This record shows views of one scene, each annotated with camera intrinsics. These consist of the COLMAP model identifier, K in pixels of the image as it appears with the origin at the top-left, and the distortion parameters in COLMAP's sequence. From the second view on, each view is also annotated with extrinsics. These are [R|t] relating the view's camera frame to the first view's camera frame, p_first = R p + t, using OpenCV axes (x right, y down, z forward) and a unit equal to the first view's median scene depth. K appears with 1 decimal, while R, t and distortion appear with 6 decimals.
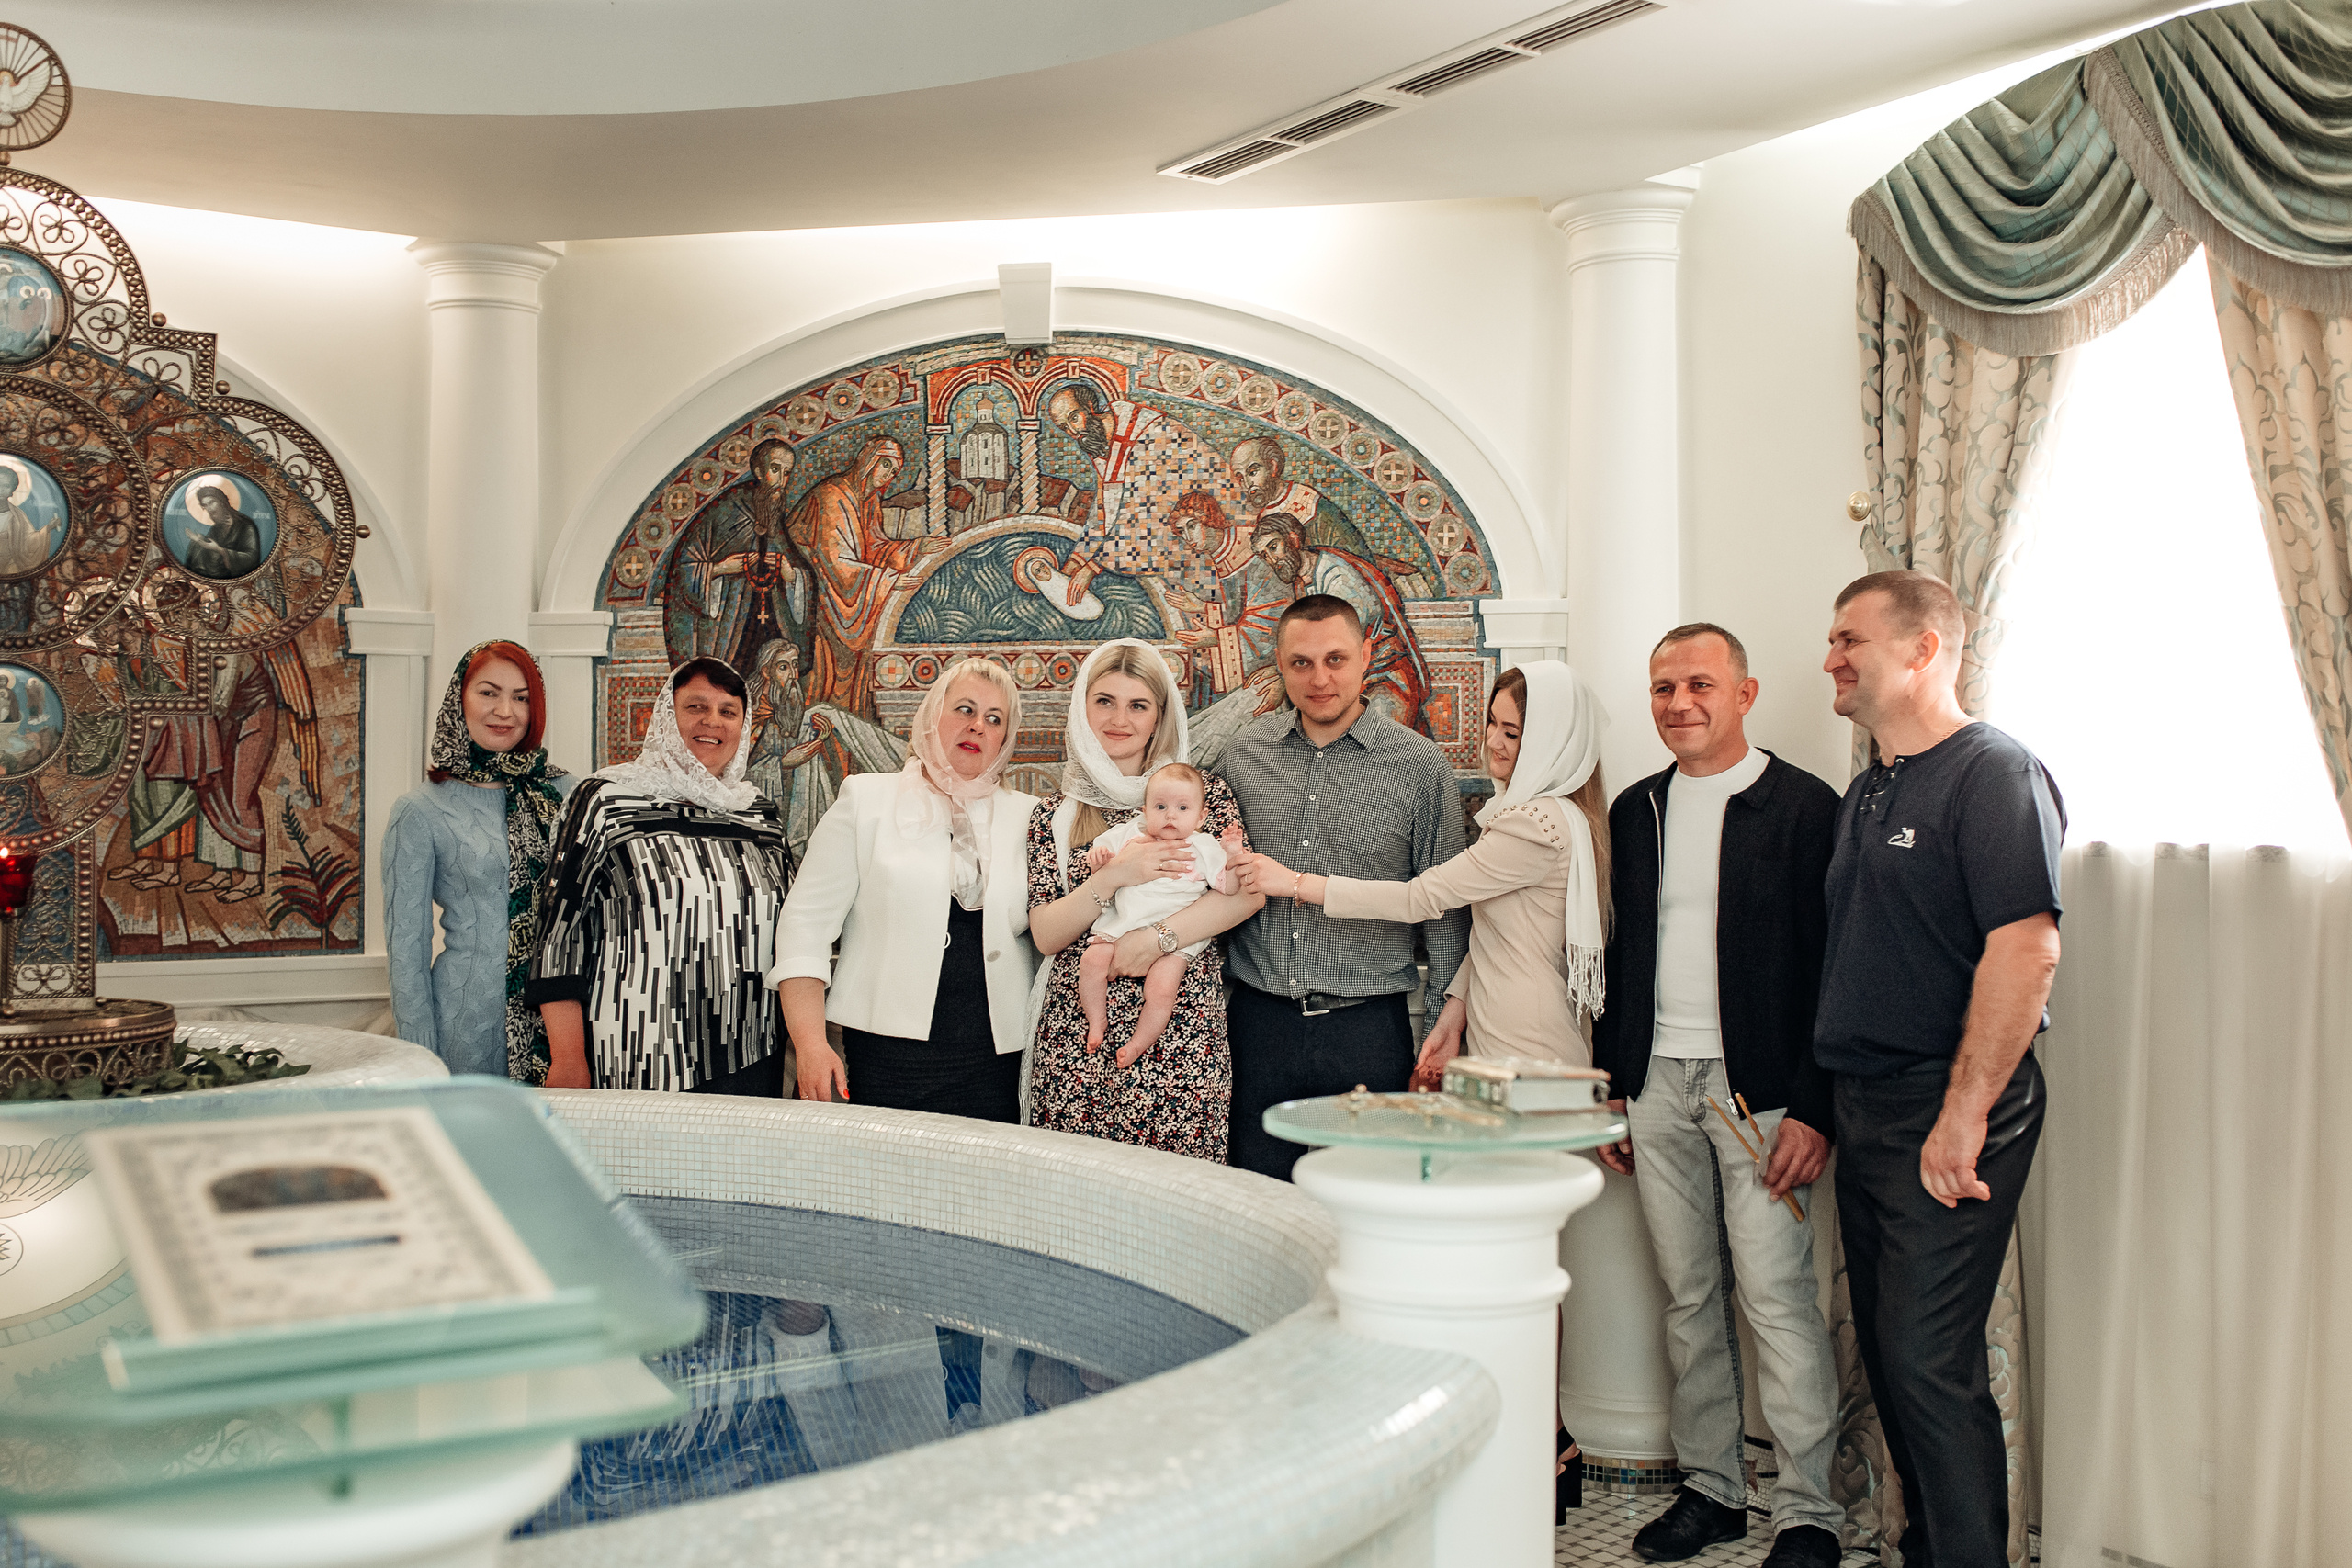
lens RADIAL K [[2235.7, 0, 1176.0], [0, 2235.7, 784.0], [0, 0, 1]] dist [-0.004855, 0.011315]
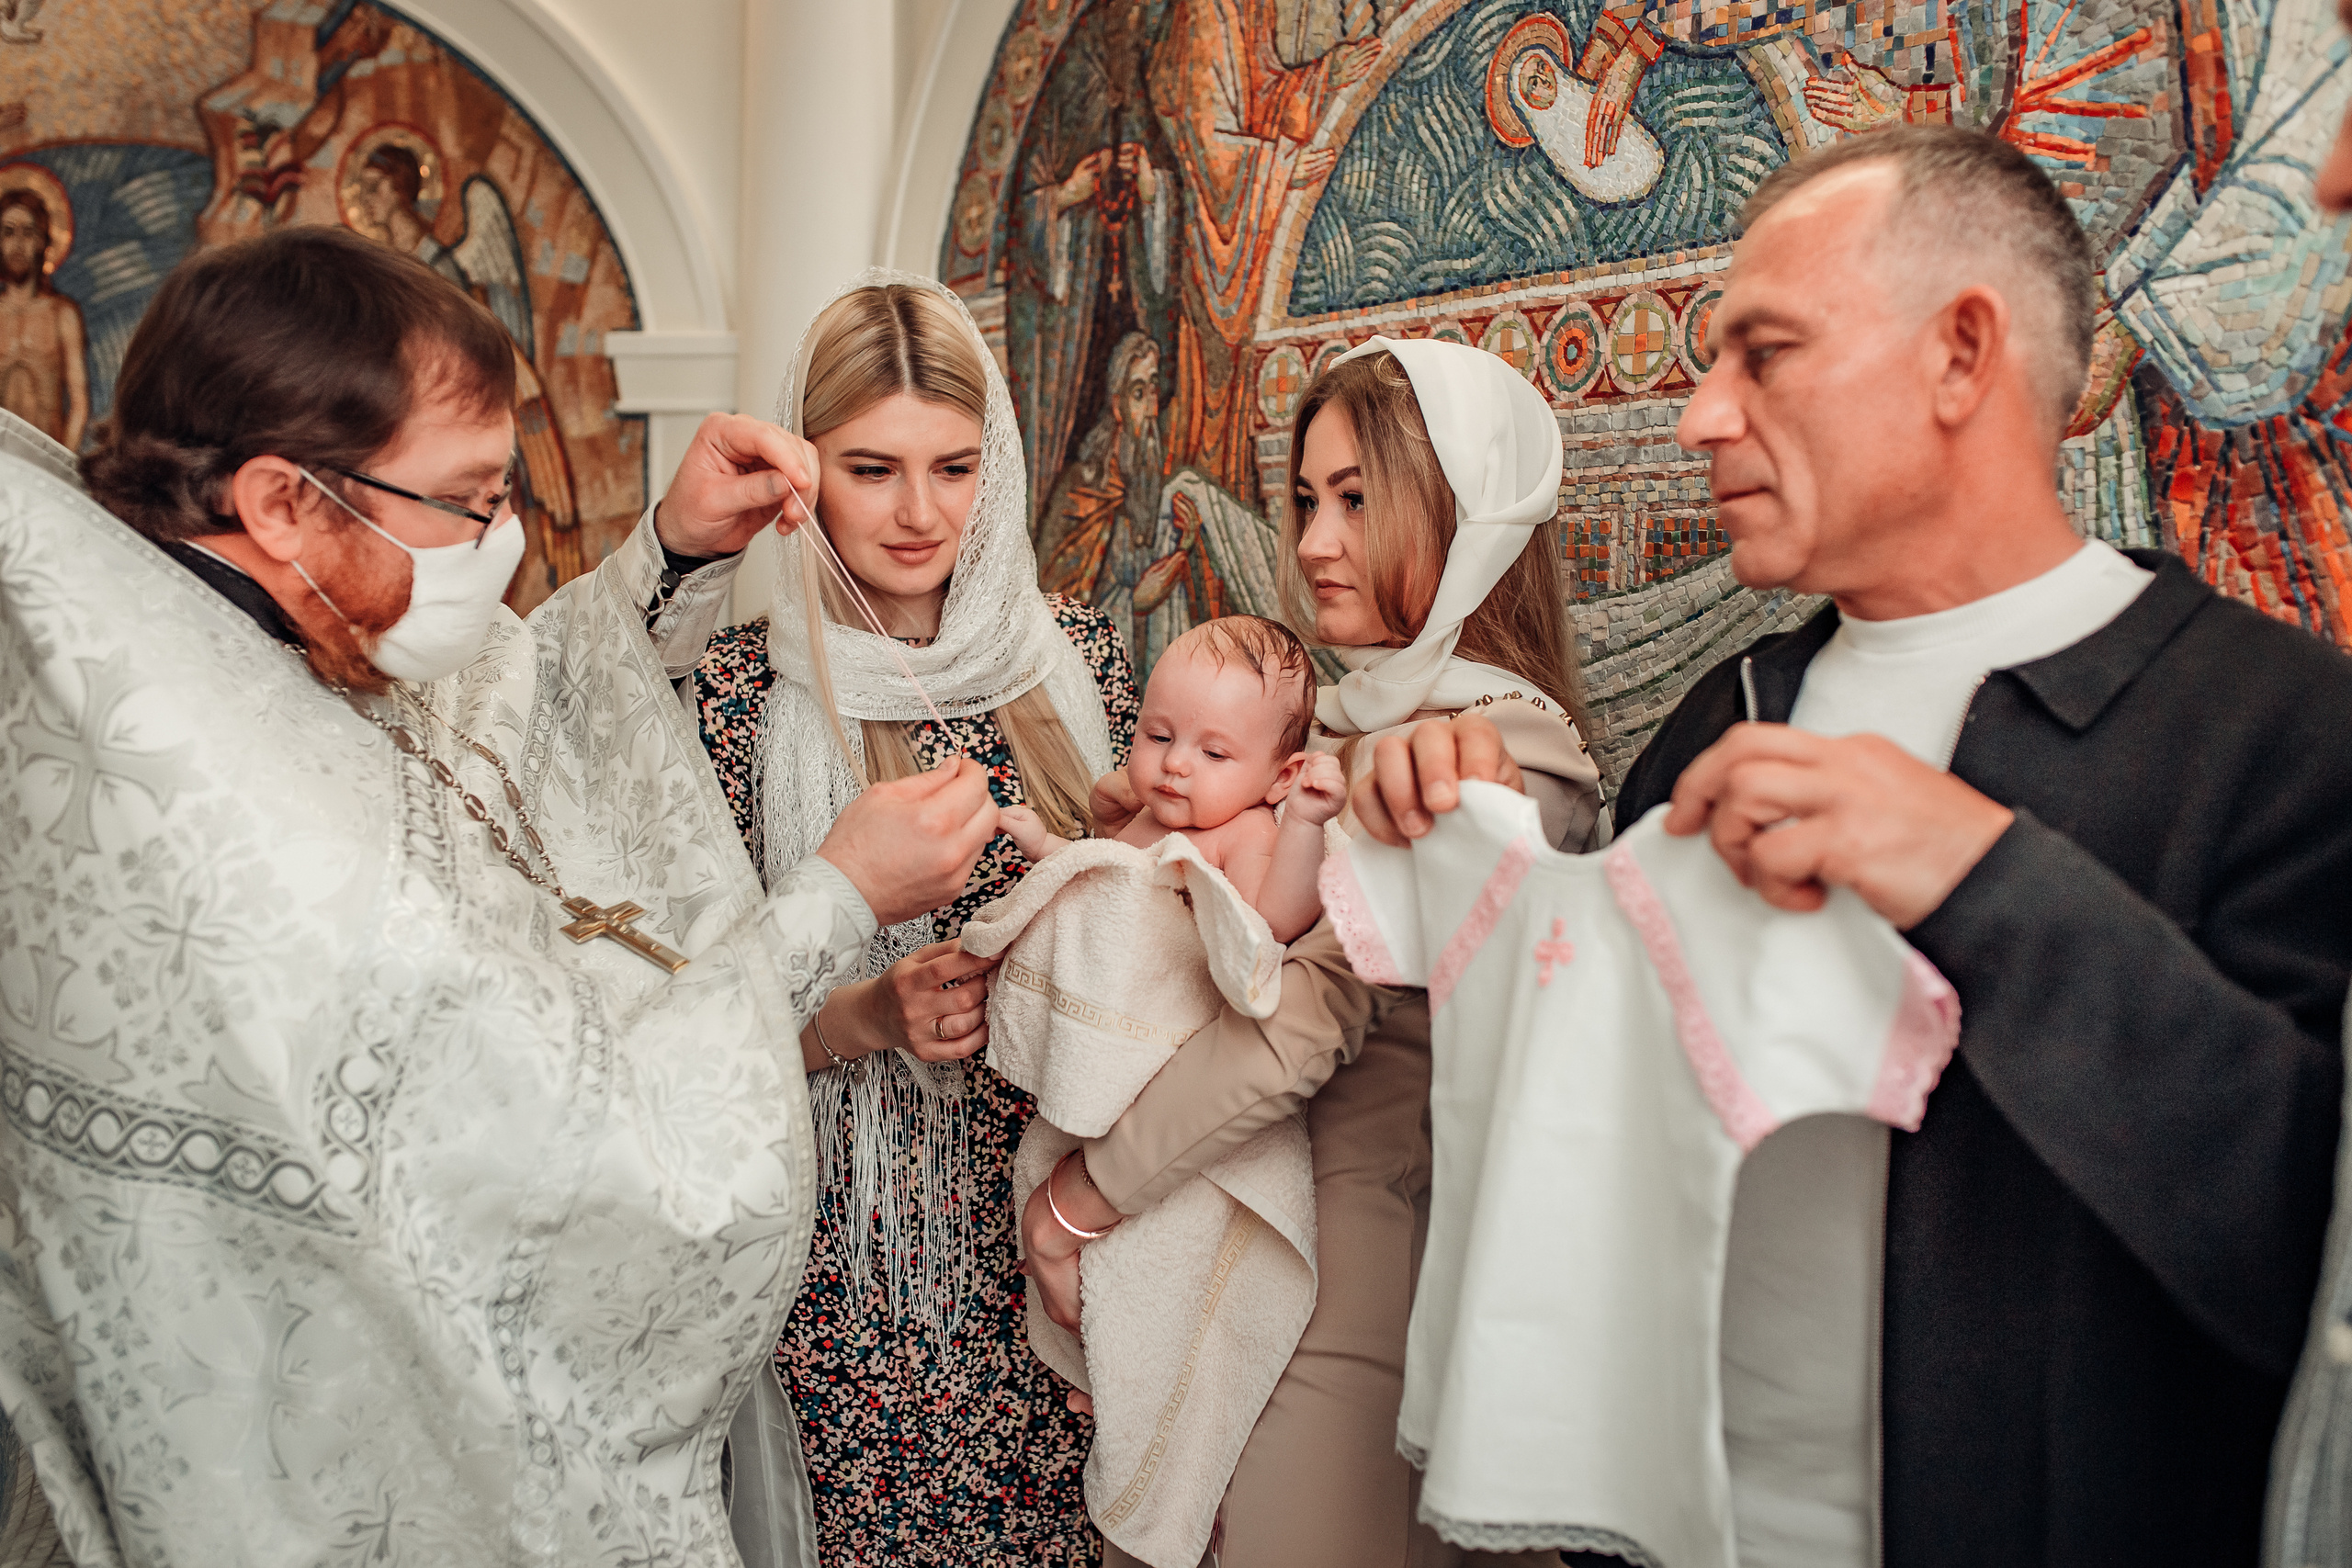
lens RADIAL K [[2235.7, 0, 1176.0], [0, 2235.7, 784.0], [0, 0, 1]] dist [-0.004855, 0.011315]
pose [[0.701958, 0.065102, -0.709236, 0.164759], [-0.013422, 0.996846, 0.078218, -0.008442], [0.712091, -0.045386, 0.700618, 0.694655]]
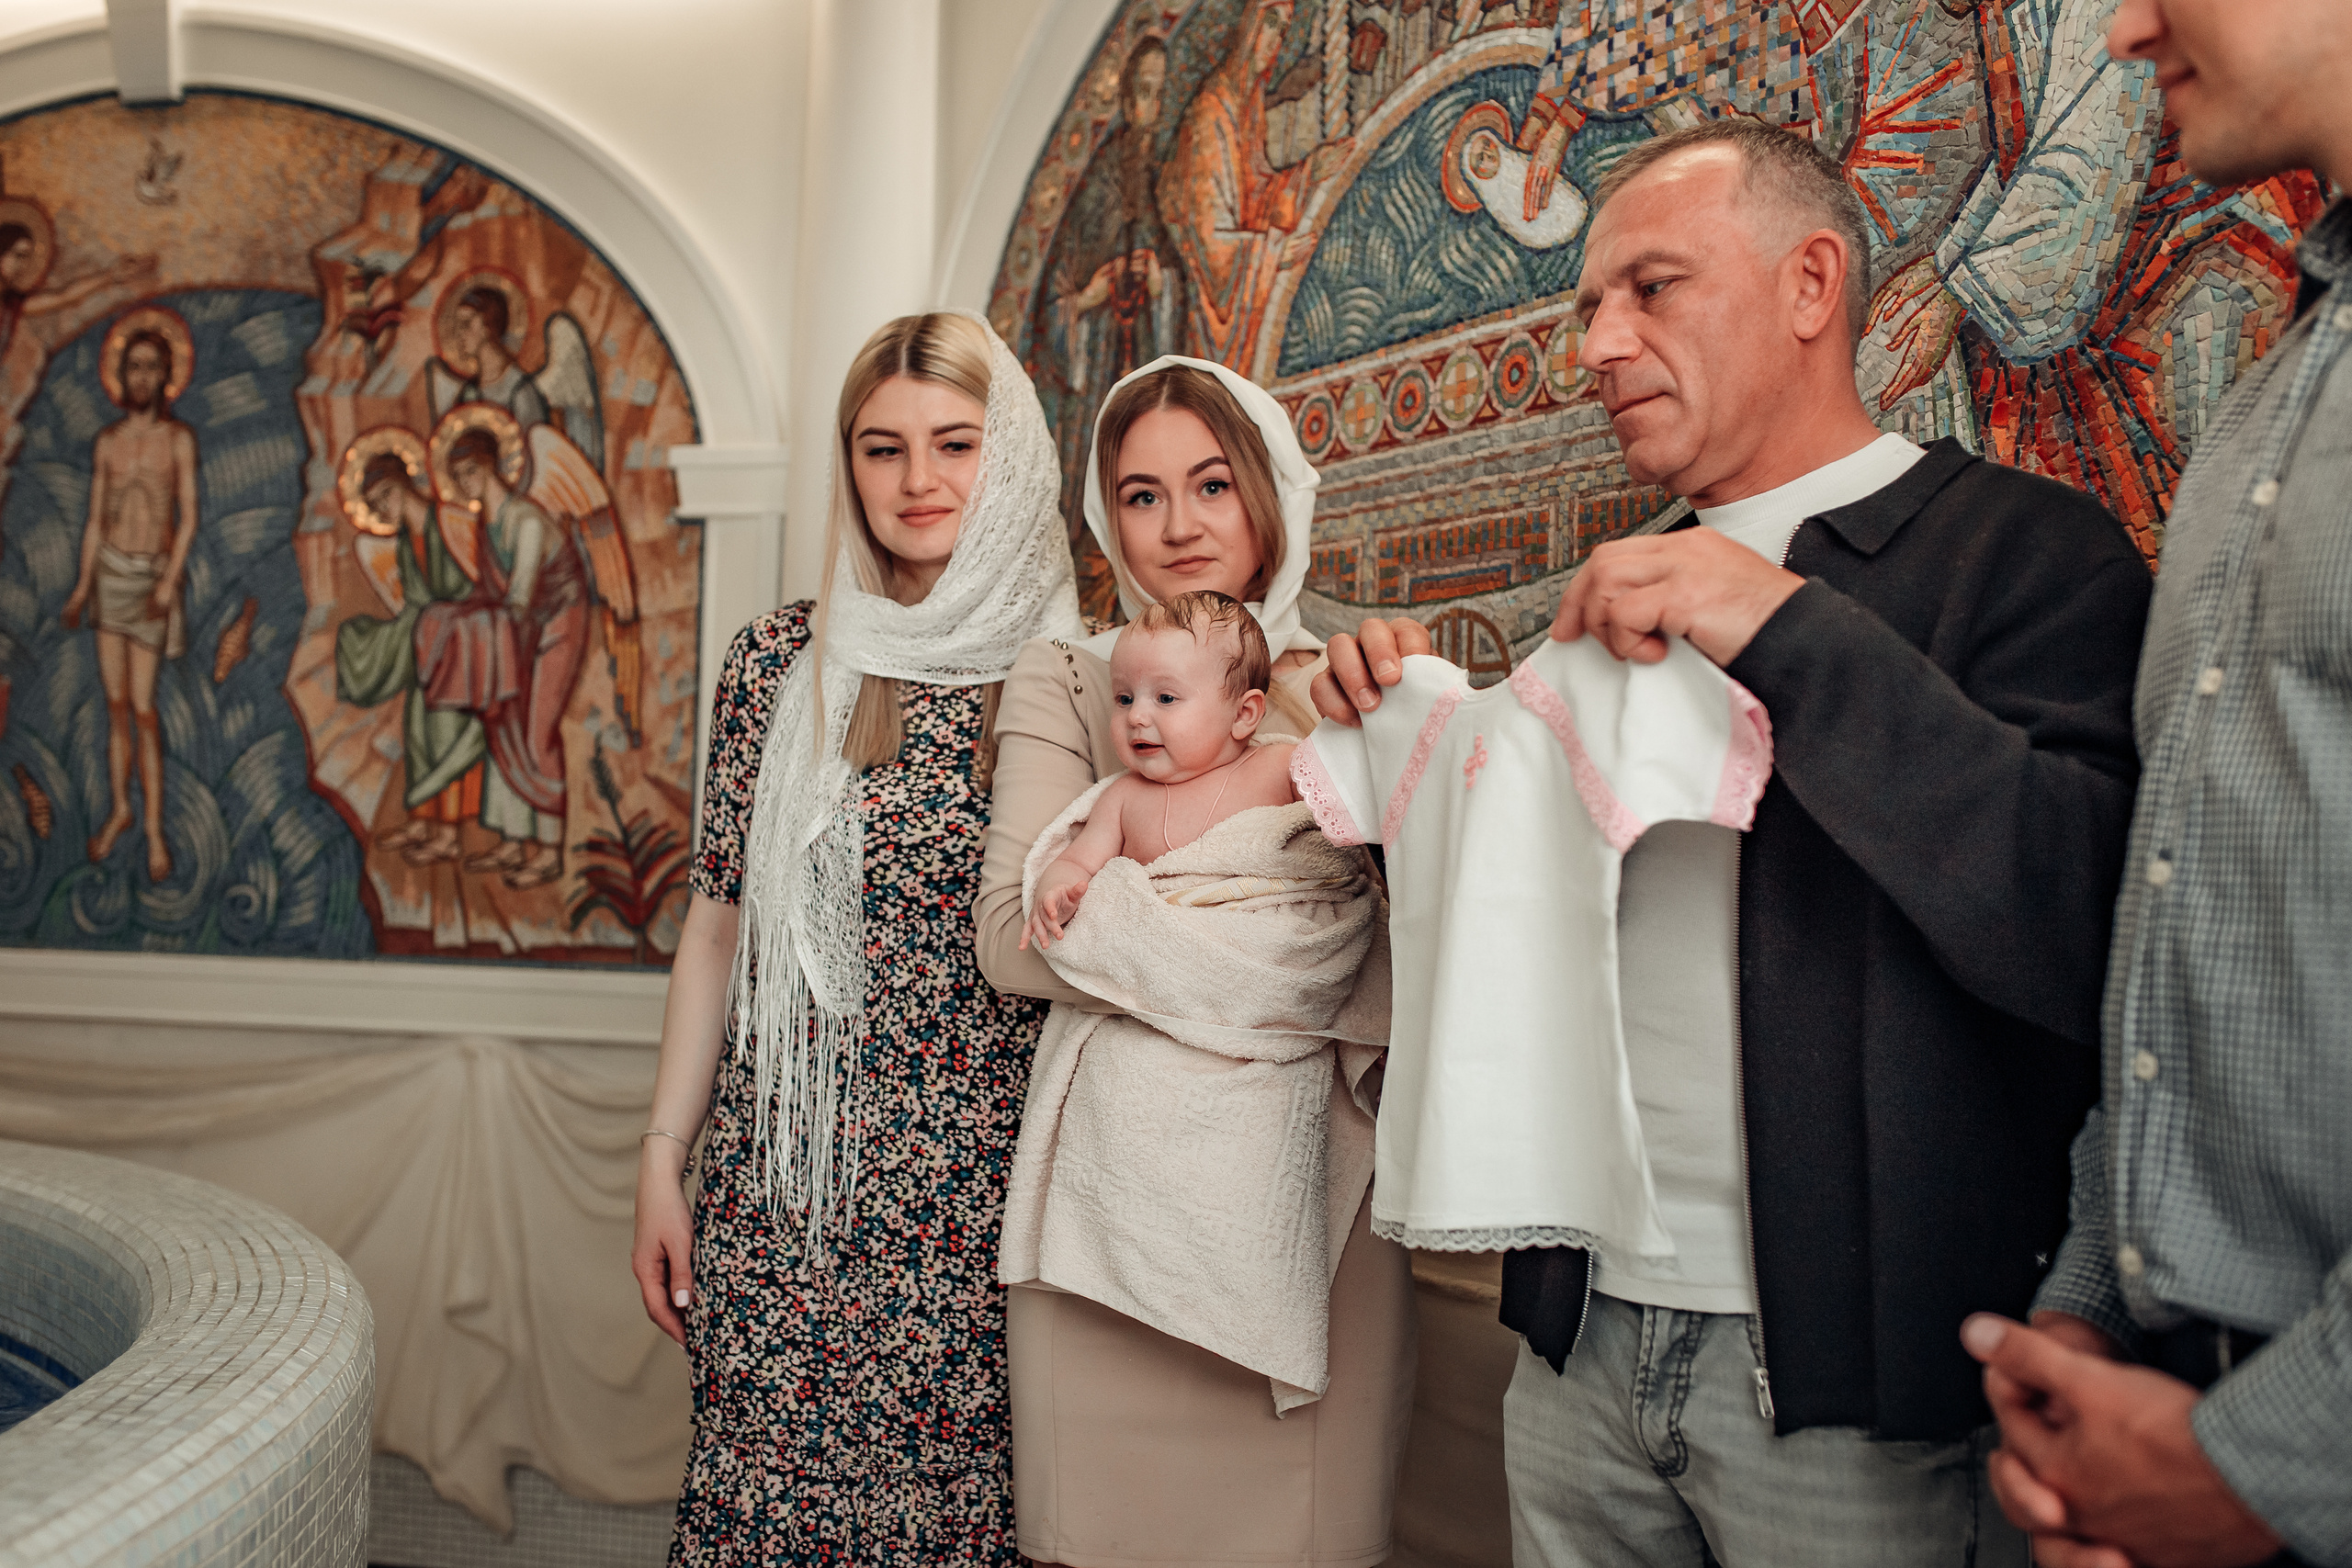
lens RADIAL K [[2235.7, 0, 1176.0], [0, 2235.7, 784.0], [0, 0, 1]] dist [-0.004855, 0.011315]
pose [[0.699238, -0.017140, -0.714683, 0.206210], [-0.020244, 0.998837, -0.043762, 0.046825], [0.714602, 0.045068, 0.698078, 0.657310]]
